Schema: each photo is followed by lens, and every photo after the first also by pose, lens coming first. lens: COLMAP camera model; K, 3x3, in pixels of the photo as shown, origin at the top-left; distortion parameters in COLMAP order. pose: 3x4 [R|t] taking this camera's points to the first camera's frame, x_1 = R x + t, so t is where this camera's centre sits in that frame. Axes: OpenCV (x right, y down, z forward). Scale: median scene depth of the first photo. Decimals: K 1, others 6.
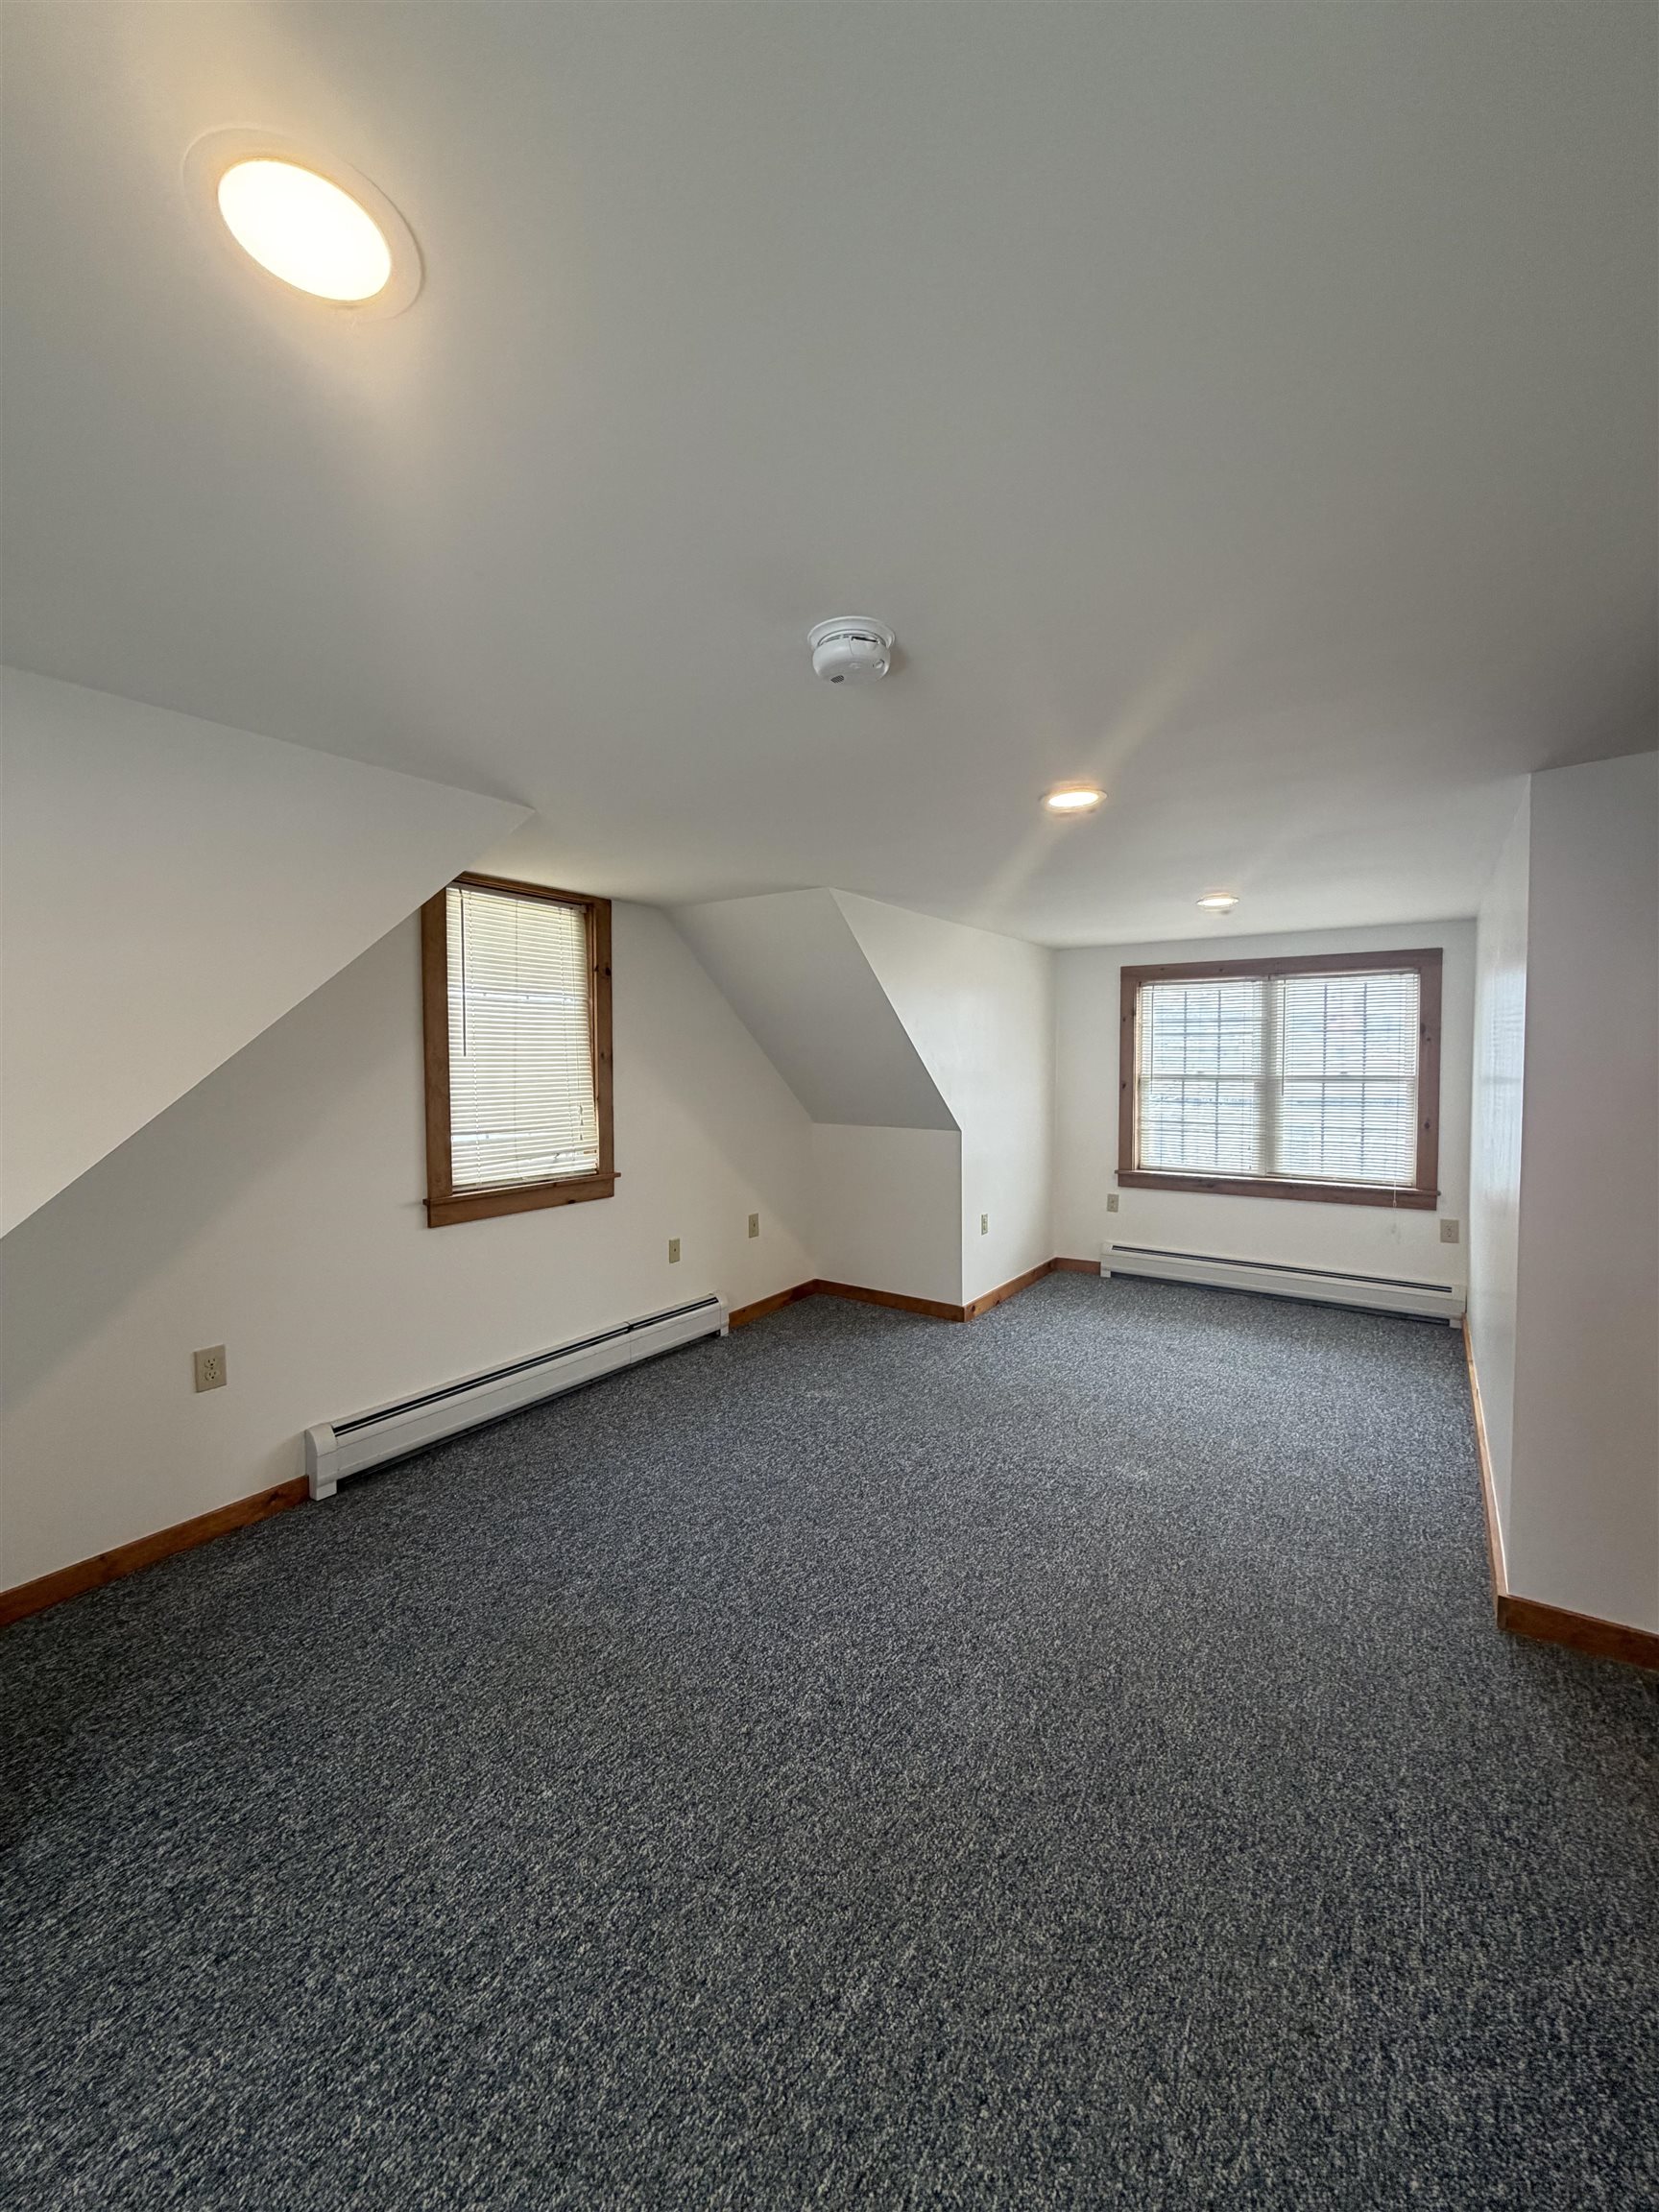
lens RADIAL K [[880.5, 0, 831.6], [0, 880.5, 1098.9], [0, 0, 1]] dist [-0.000749, 0.000472]
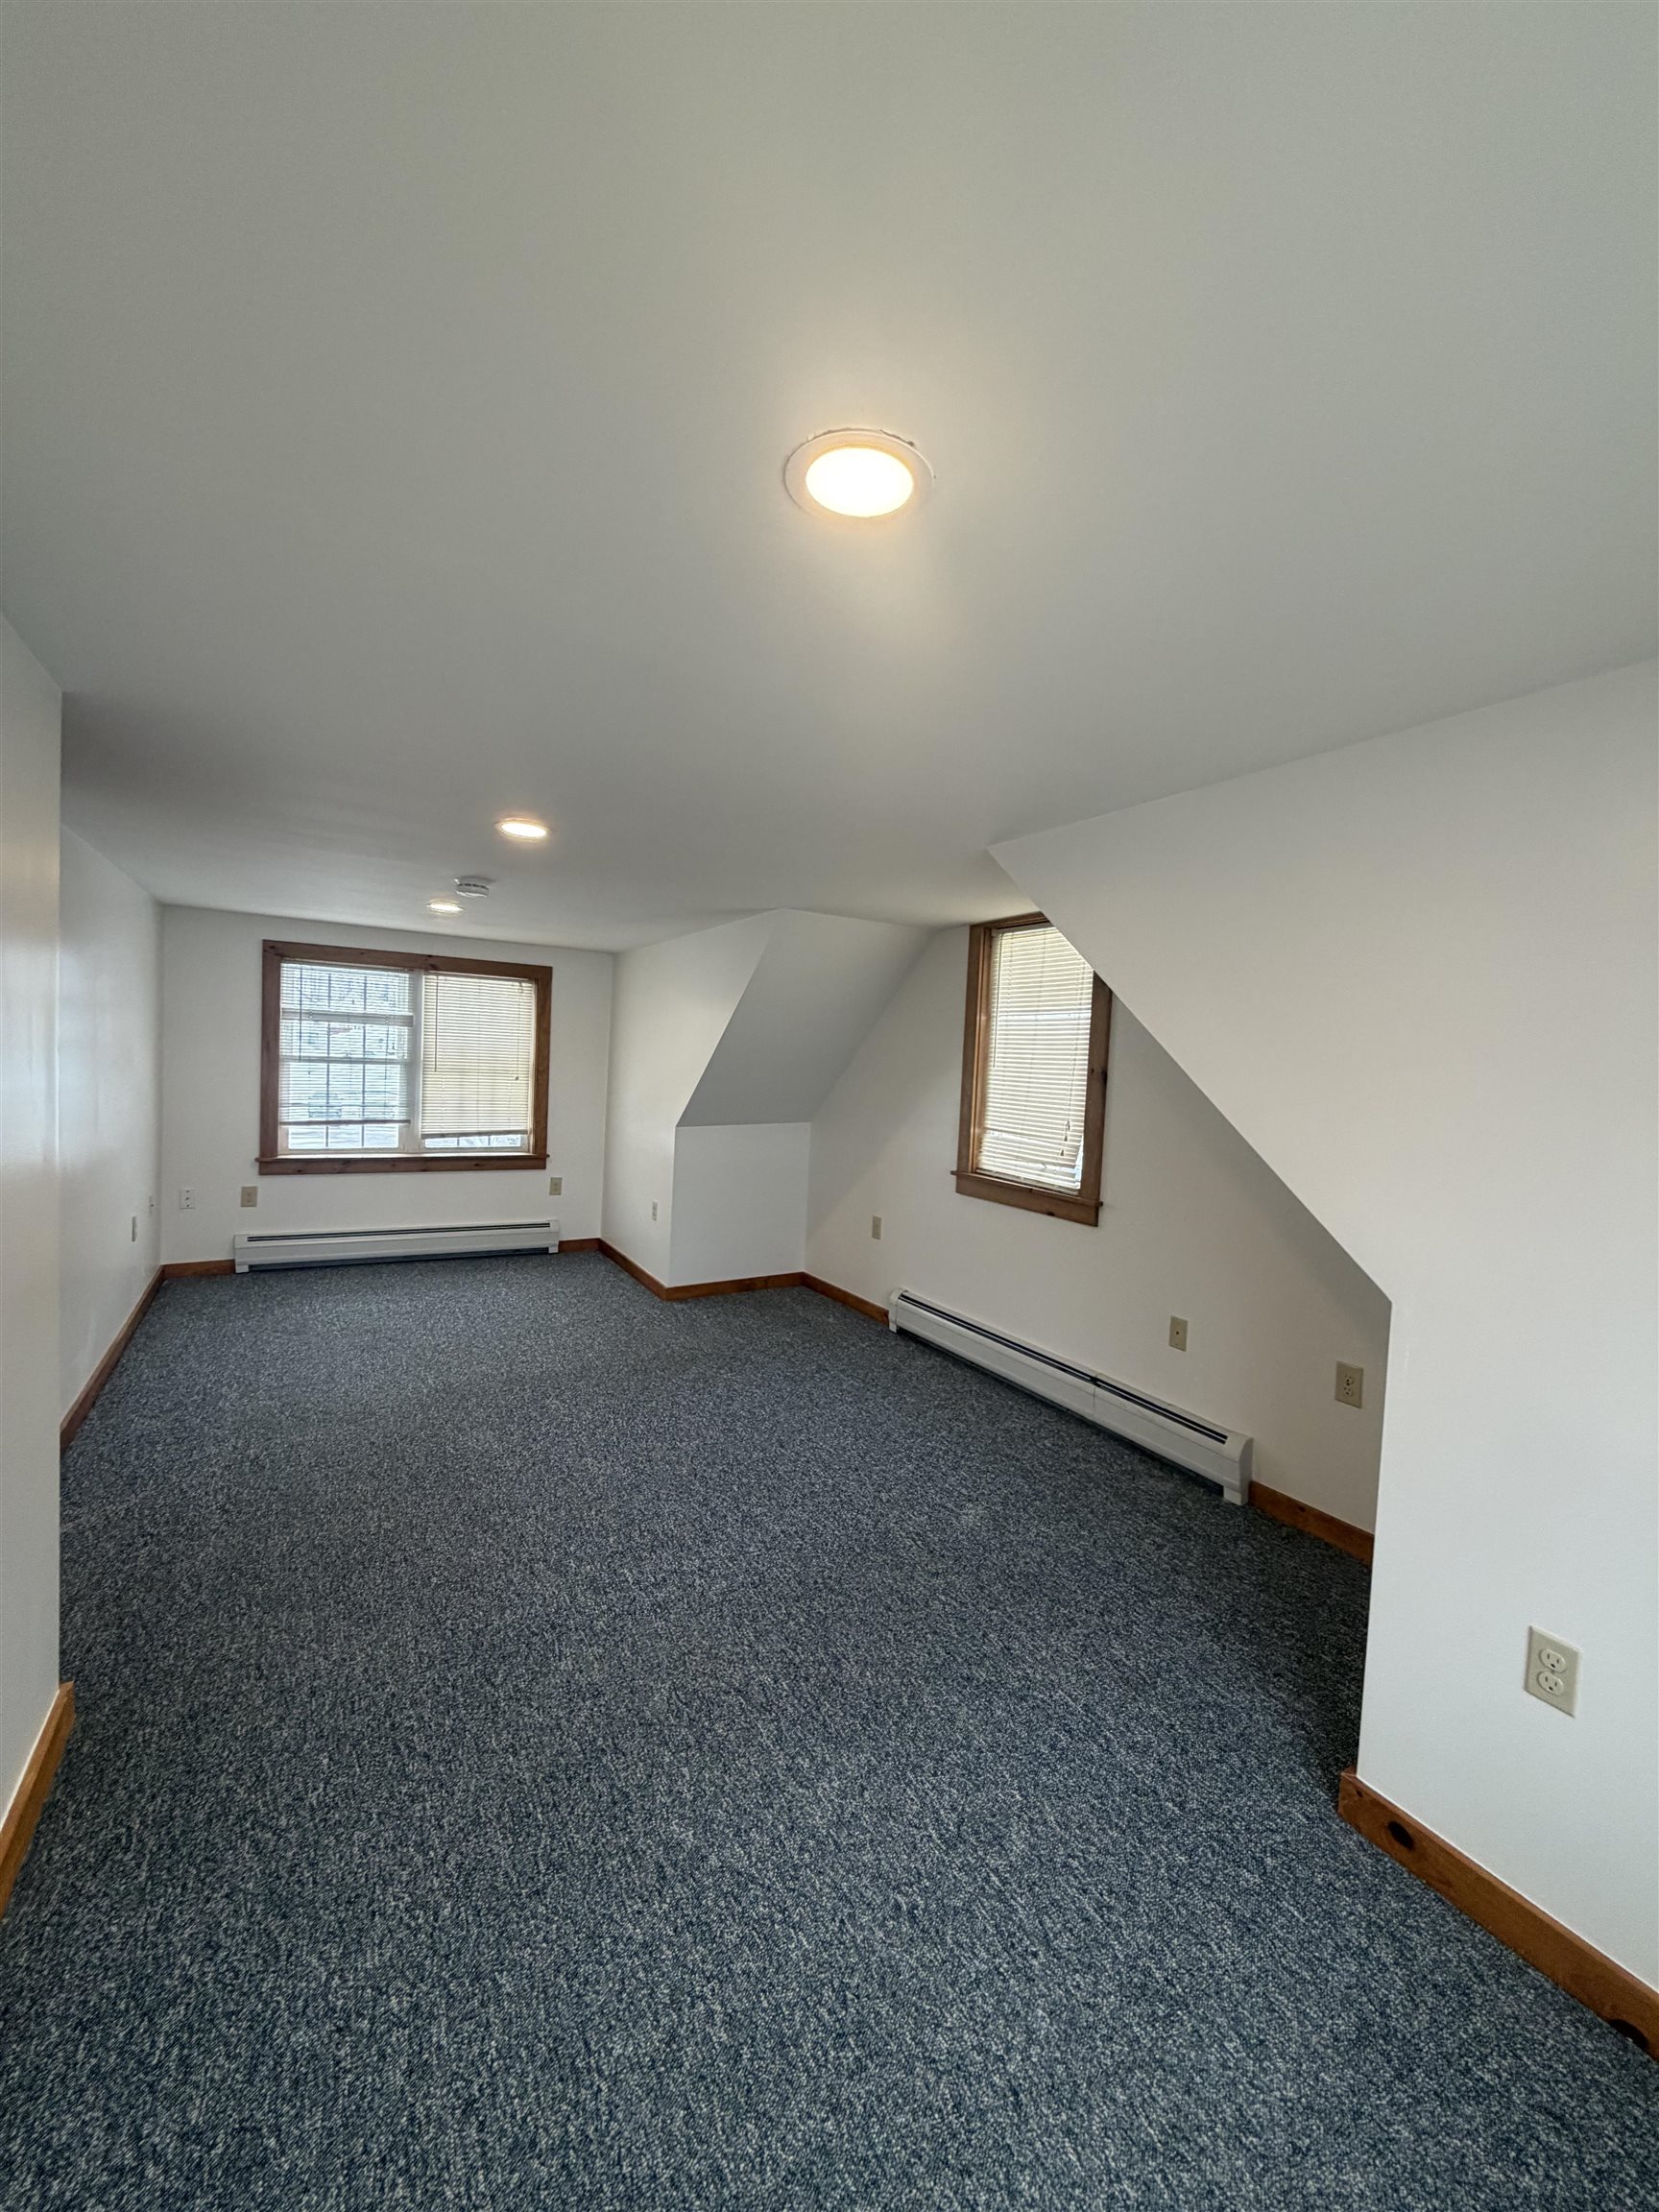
lens RADIAL K [[880.5, 0, 826.3], [0, 880.5, 1098.0], [0, 0, 1]] dist [-0.000749, 0.000472]
pose [[-0.439717, 0.027841, -0.897705, 0.955342], [-0.081492, 0.994160, 0.070749, -0.087296], [0.894432, 0.104265, -0.434880, 1.578344]]
